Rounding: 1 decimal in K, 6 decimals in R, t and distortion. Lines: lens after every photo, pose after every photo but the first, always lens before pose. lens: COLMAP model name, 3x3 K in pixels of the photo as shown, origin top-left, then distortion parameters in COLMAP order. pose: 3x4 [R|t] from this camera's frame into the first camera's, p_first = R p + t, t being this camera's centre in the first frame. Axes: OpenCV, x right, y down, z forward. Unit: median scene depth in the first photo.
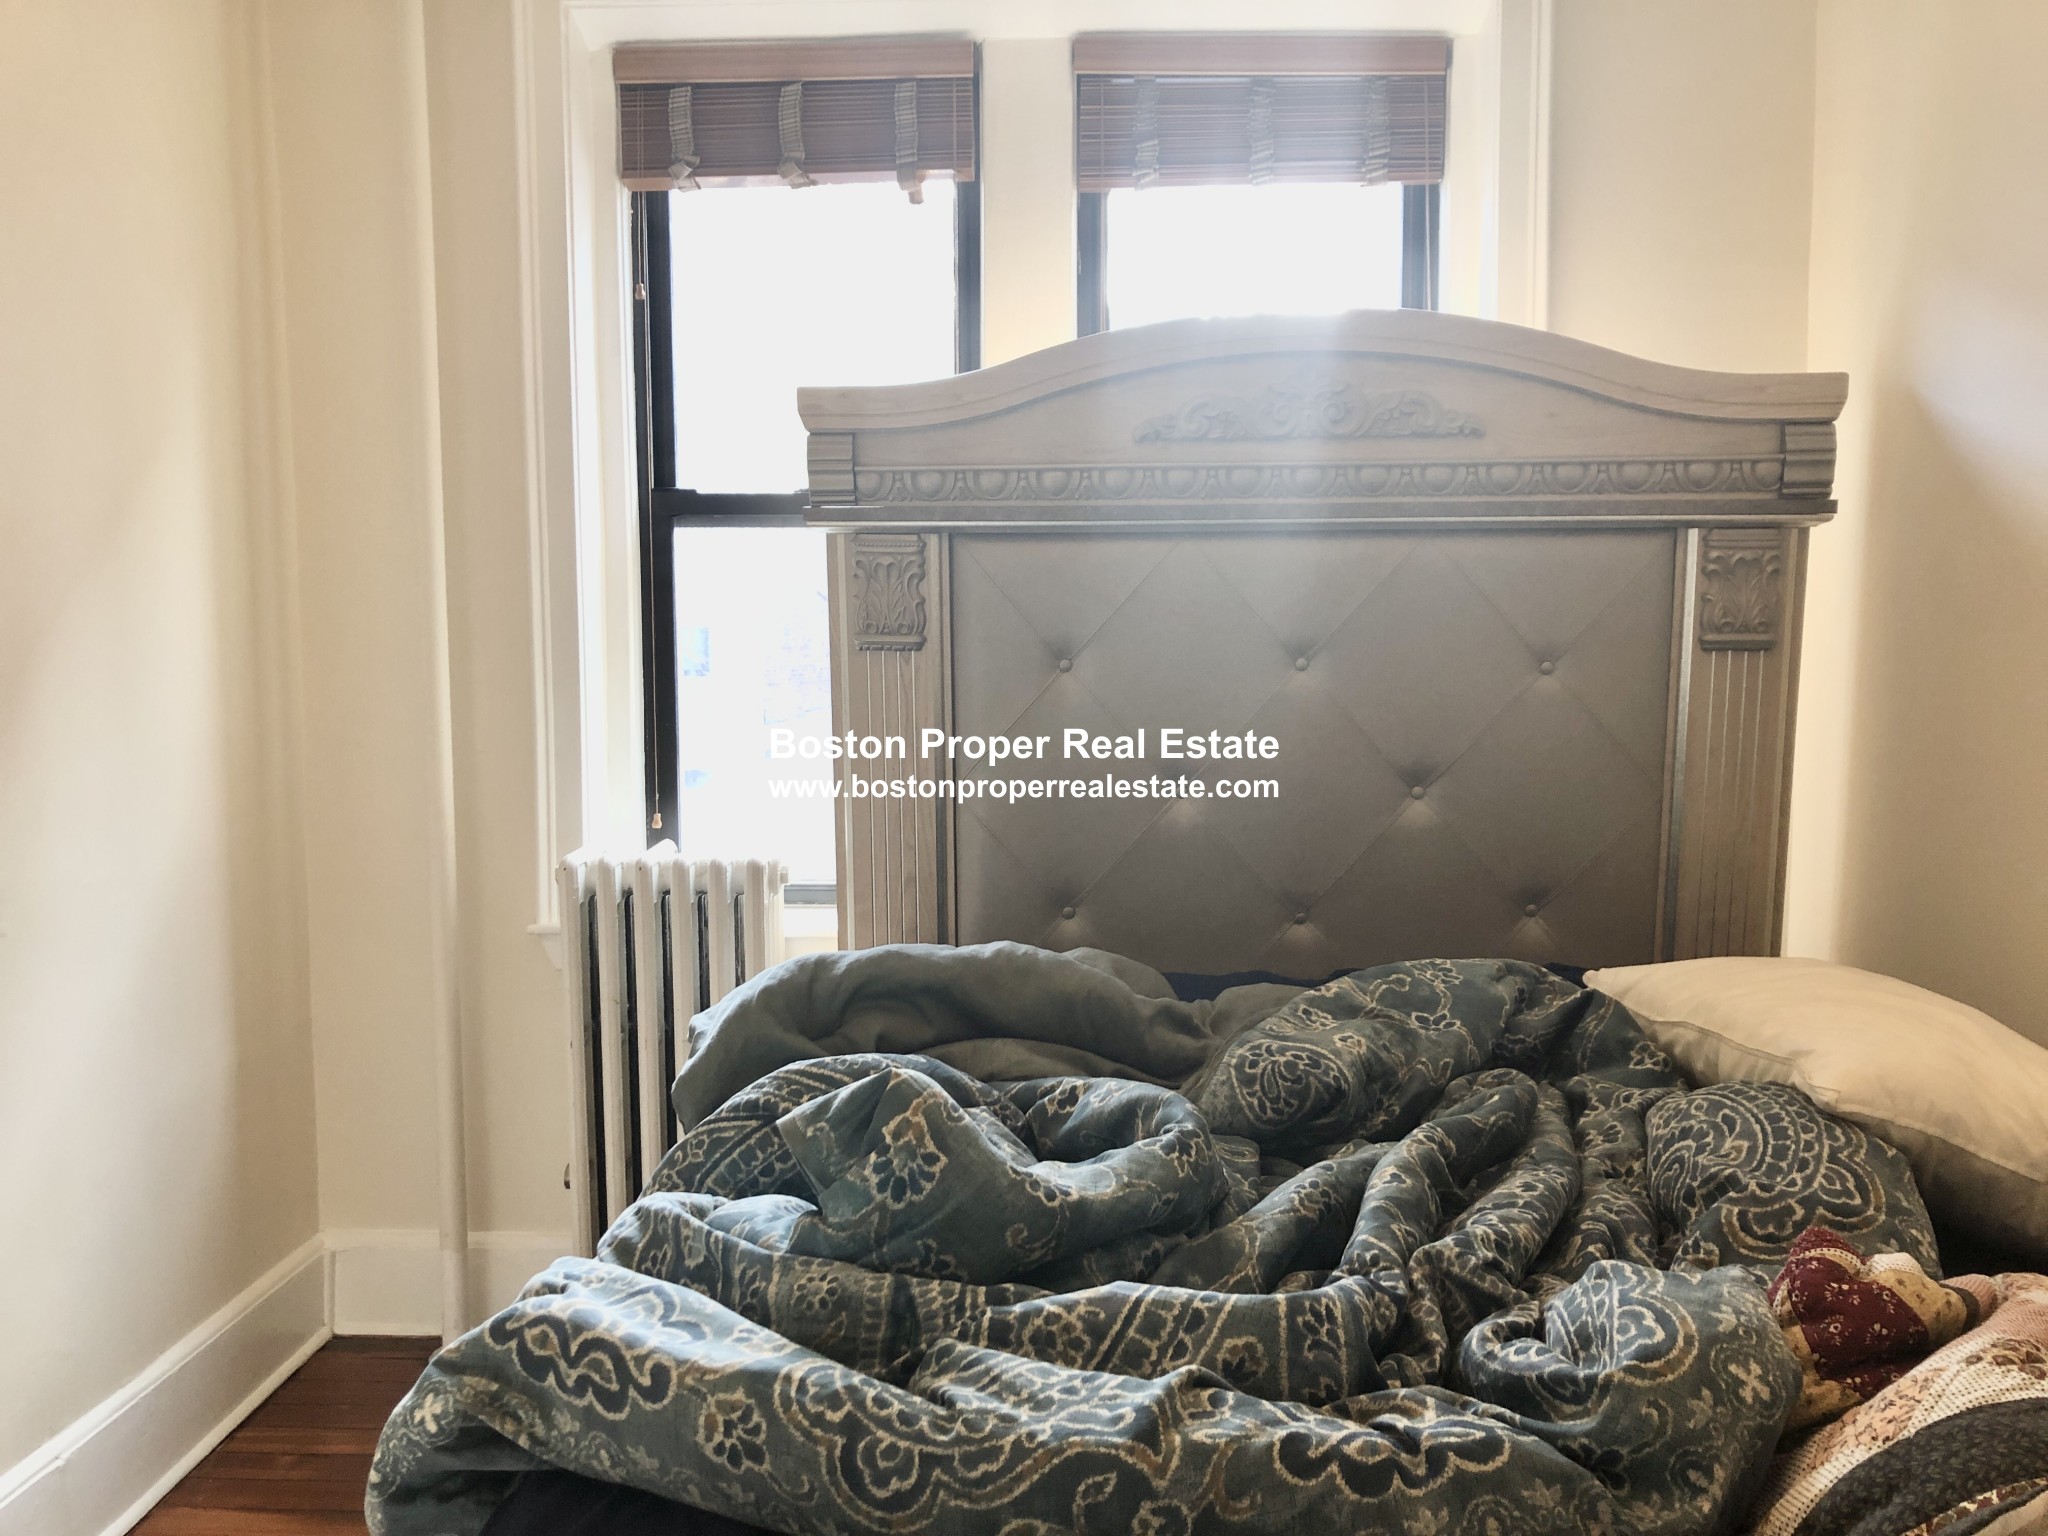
lens RADIAL K [[1636.7, 0, 1024.0], [0, 1636.7, 768.0], [0, 0, 1]] dist [0.044956, -0.082369]
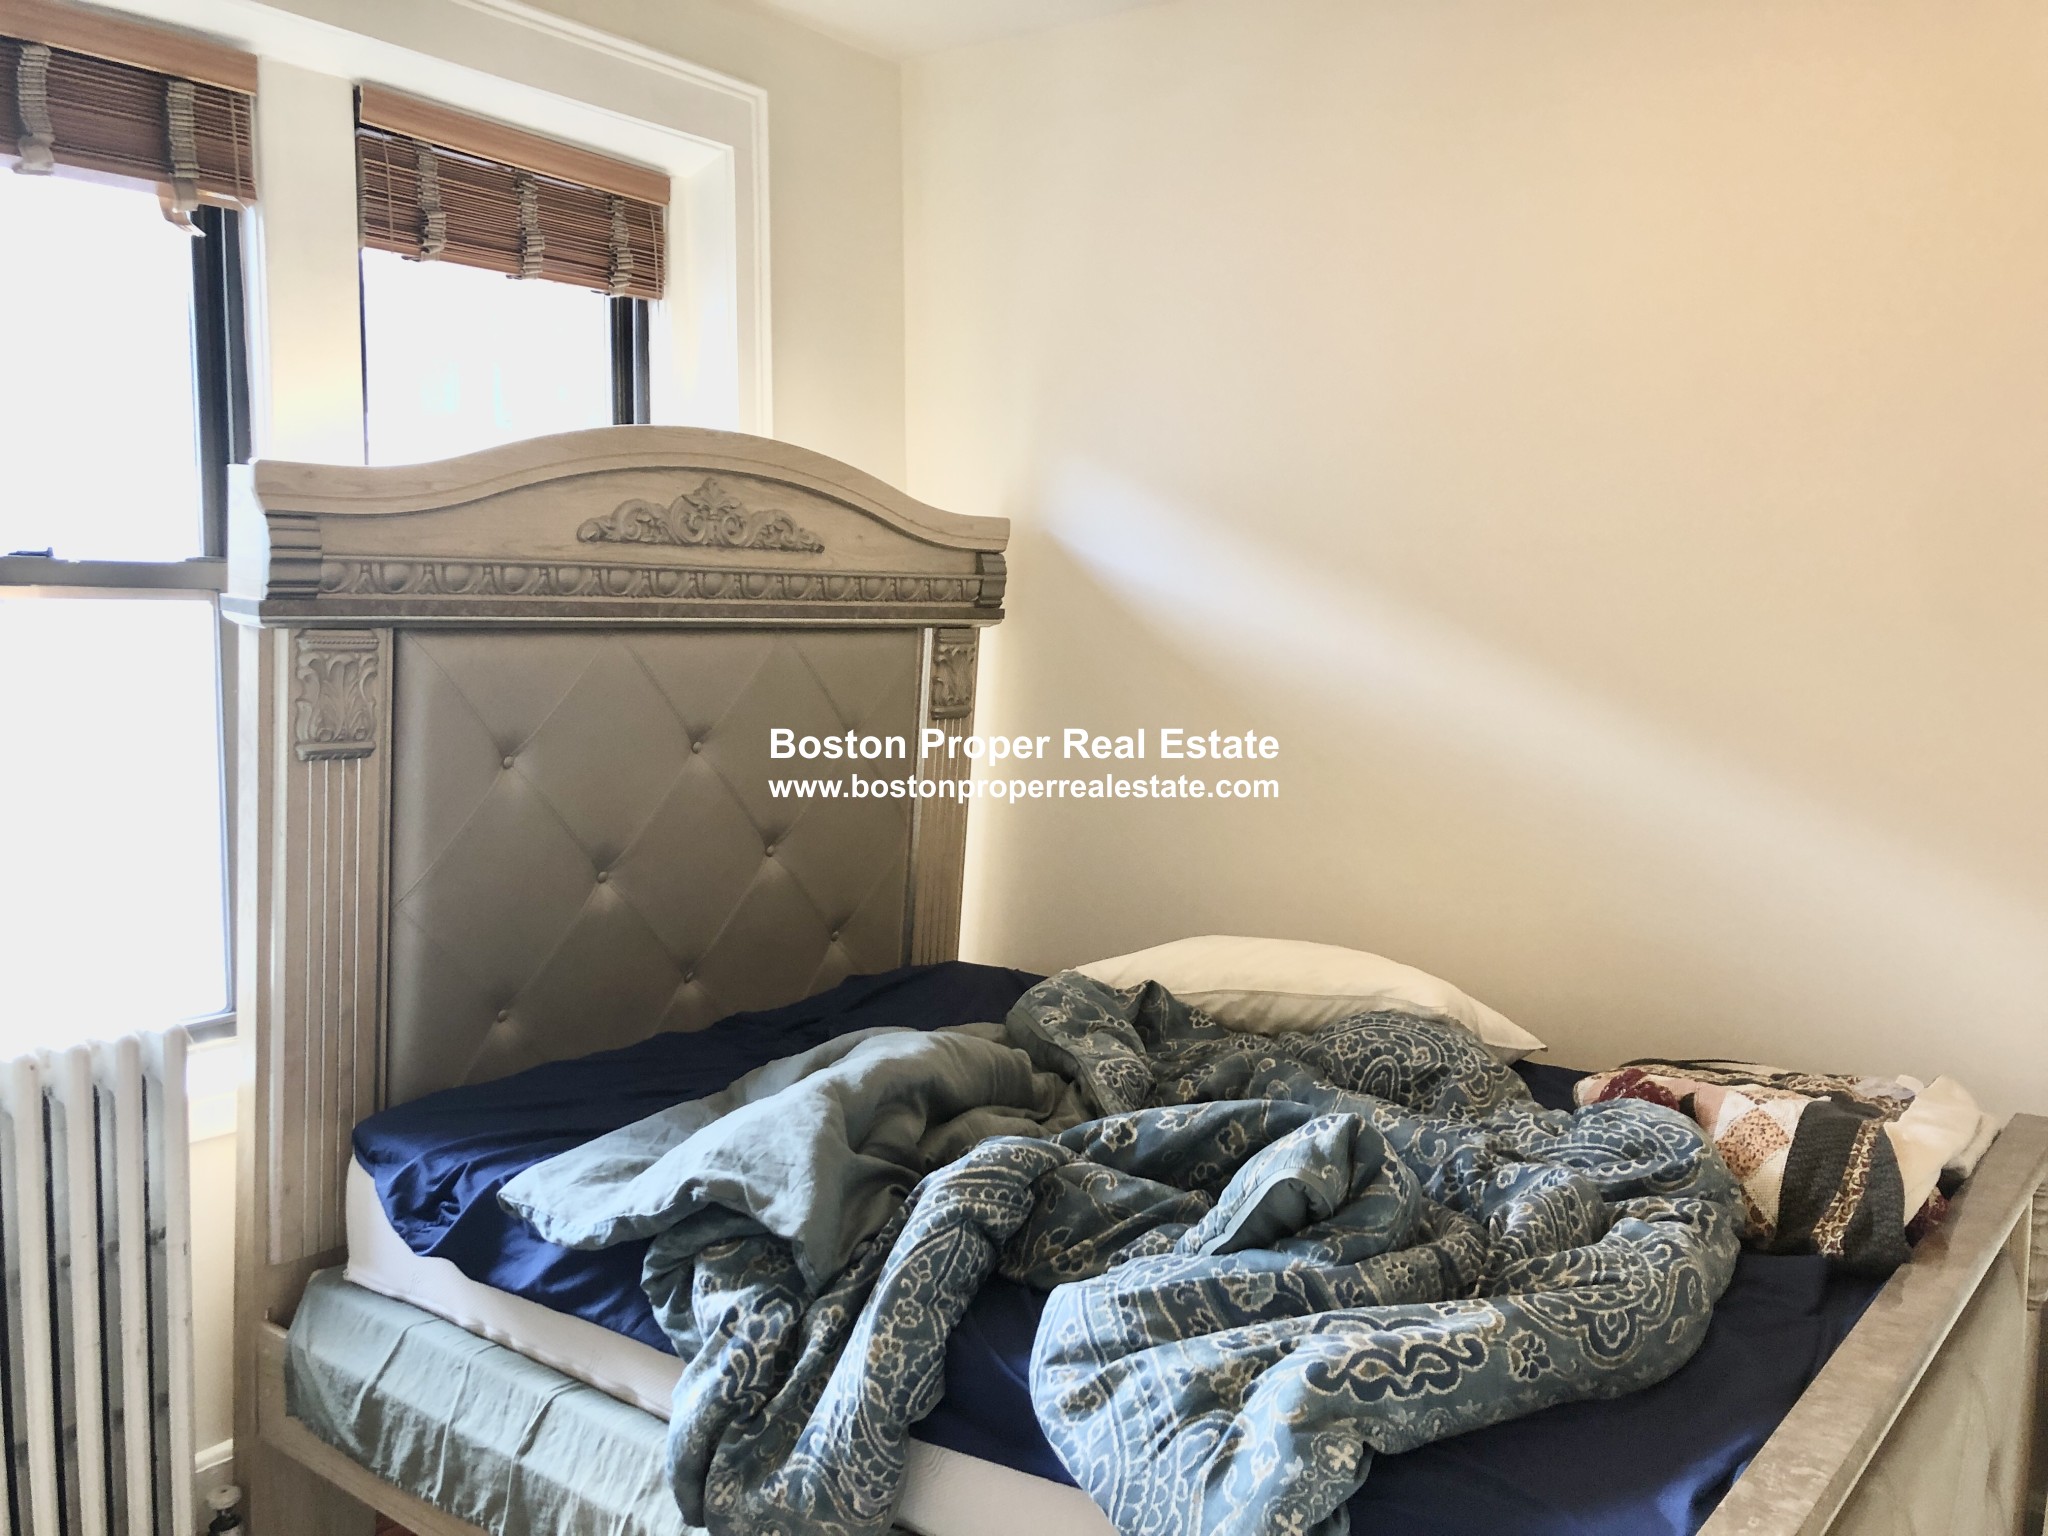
lens RADIAL K [[1636.7, 0, 1024.0], [0, 1636.7, 768.0], [0, 0, 1]] dist [0.044956, -0.082369]
pose [[0.568961, -0.070660, 0.819323, -0.642068], [0.062789, 0.997126, 0.042391, -0.087052], [-0.819964, 0.027326, 0.571763, 0.200916]]
